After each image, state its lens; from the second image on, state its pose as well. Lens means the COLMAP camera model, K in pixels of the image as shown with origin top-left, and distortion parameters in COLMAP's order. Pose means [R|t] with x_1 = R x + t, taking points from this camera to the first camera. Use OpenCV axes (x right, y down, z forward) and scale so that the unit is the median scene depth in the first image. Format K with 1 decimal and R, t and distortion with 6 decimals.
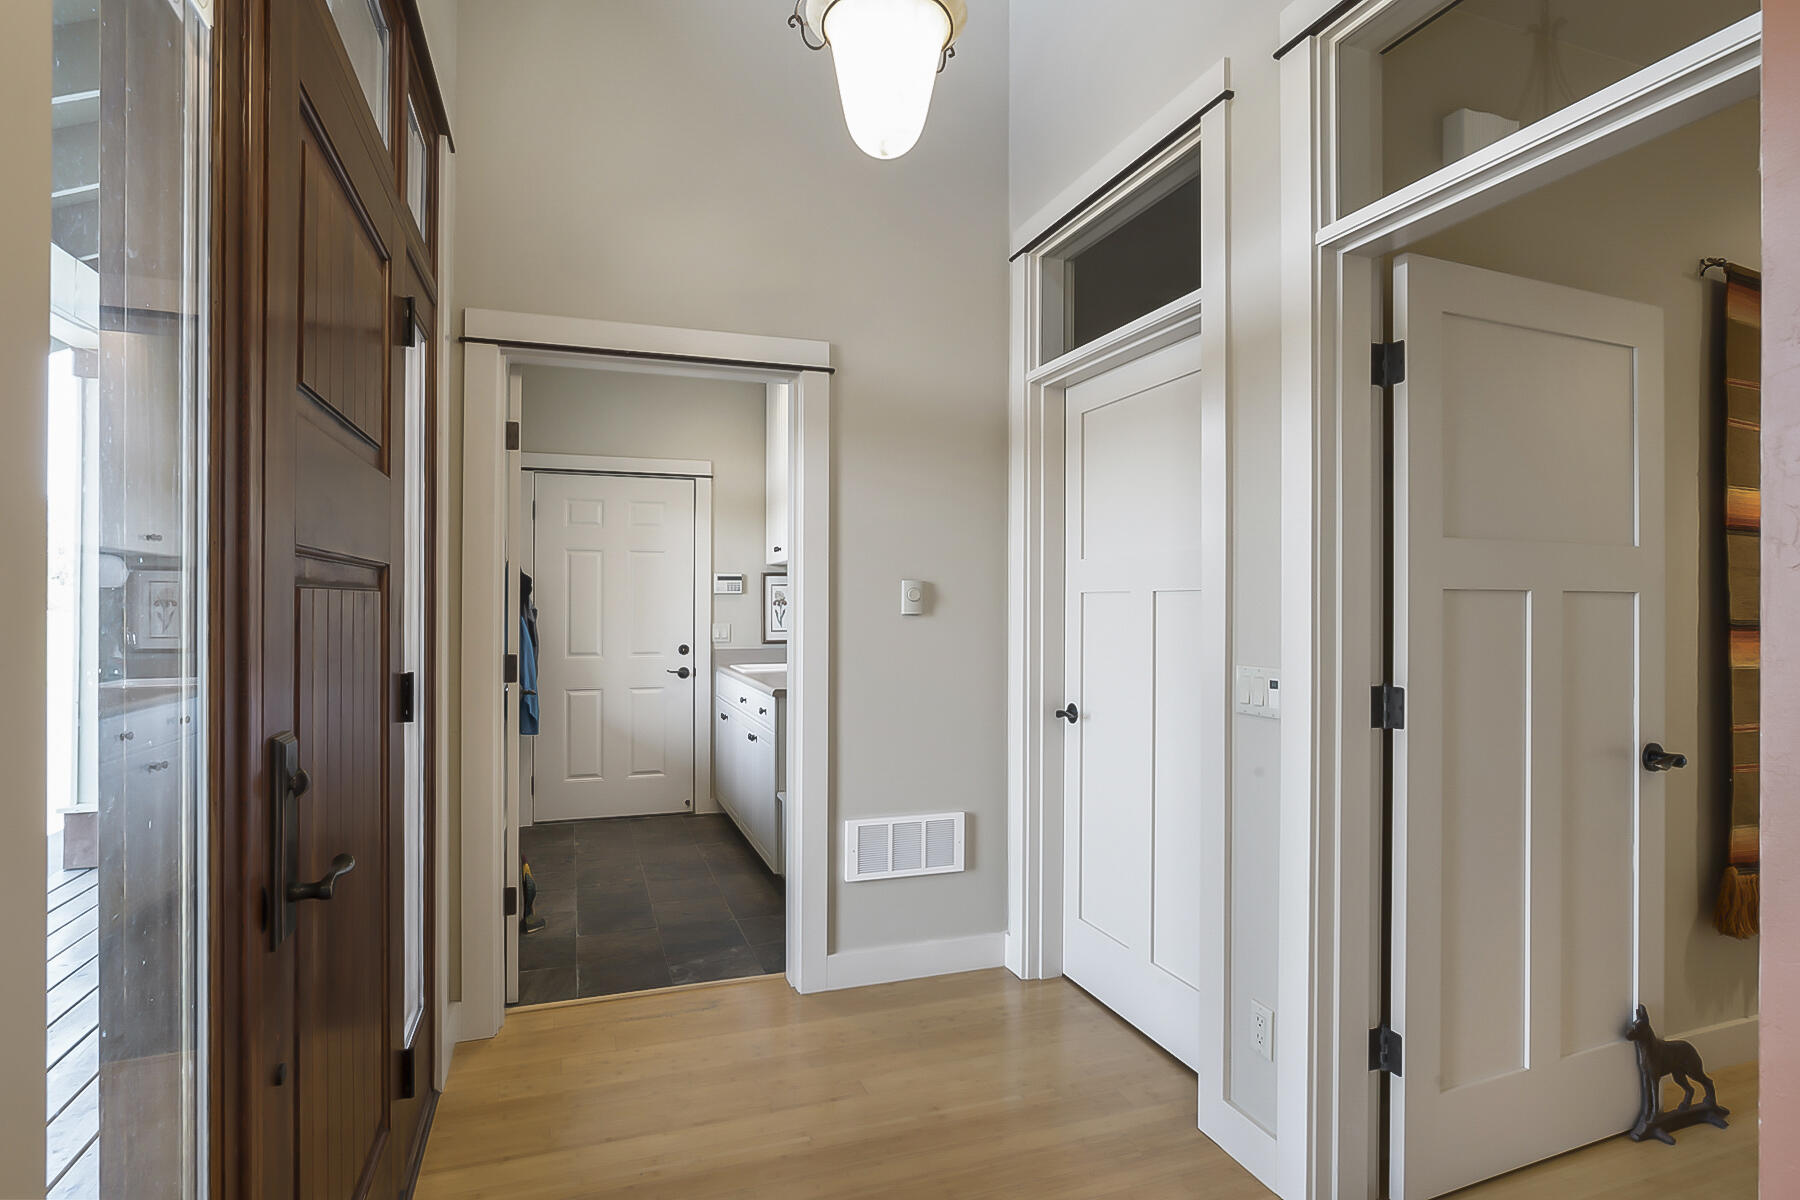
lens RADIAL K [[920.5, 0, 900.0], [0, 920.5, 600.0], [0, 0, 1]] dist [0.001236, 0.000701]
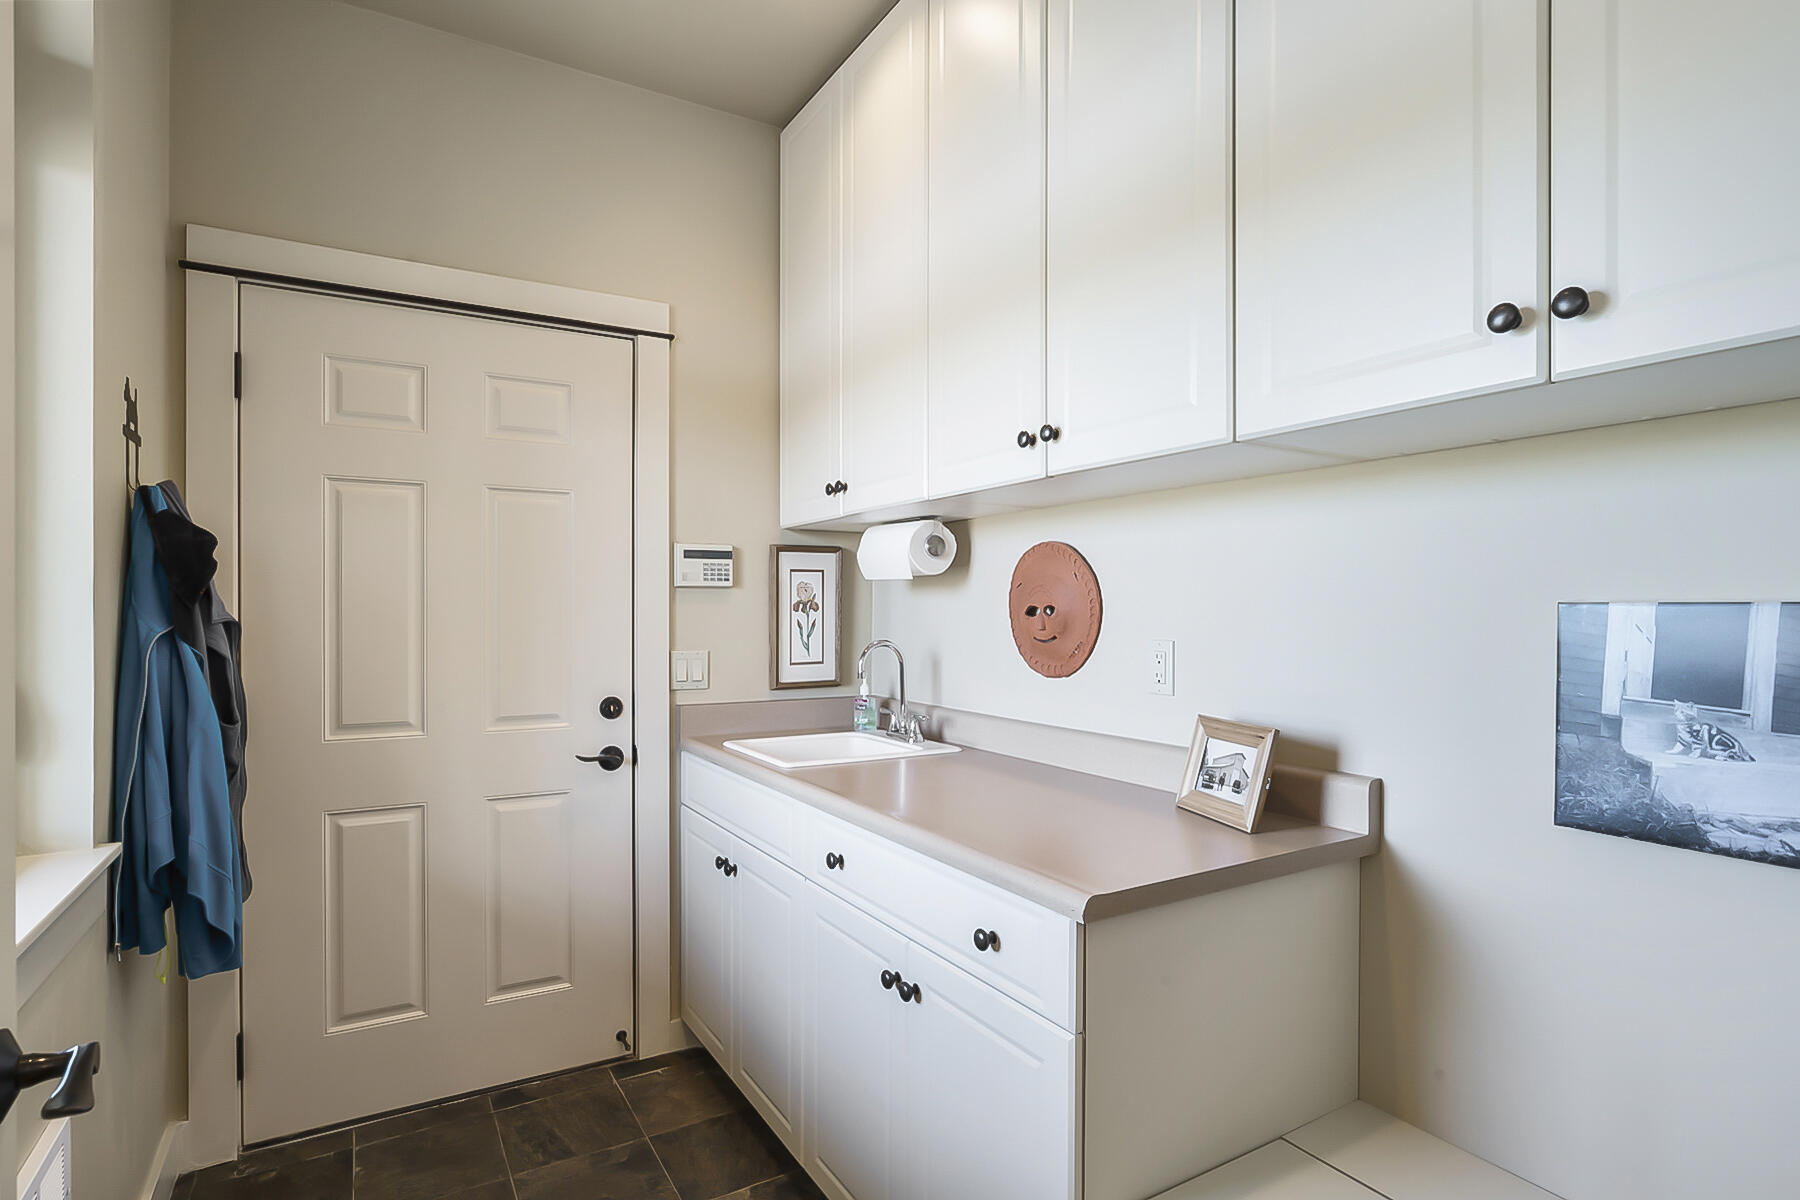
lens RADIAL K [[922.8, 0, 900.6], [0, 922.8, 617.9], [0, 0, 1]] dist [-0.001533, 0.000008]
pose [[0.979674, -0.002576, 0.200579, -0.184161], [-0.000018, 0.999916, 0.012930, 0.002904], [-0.200596, -0.012671, 0.979592, 0.515567]]
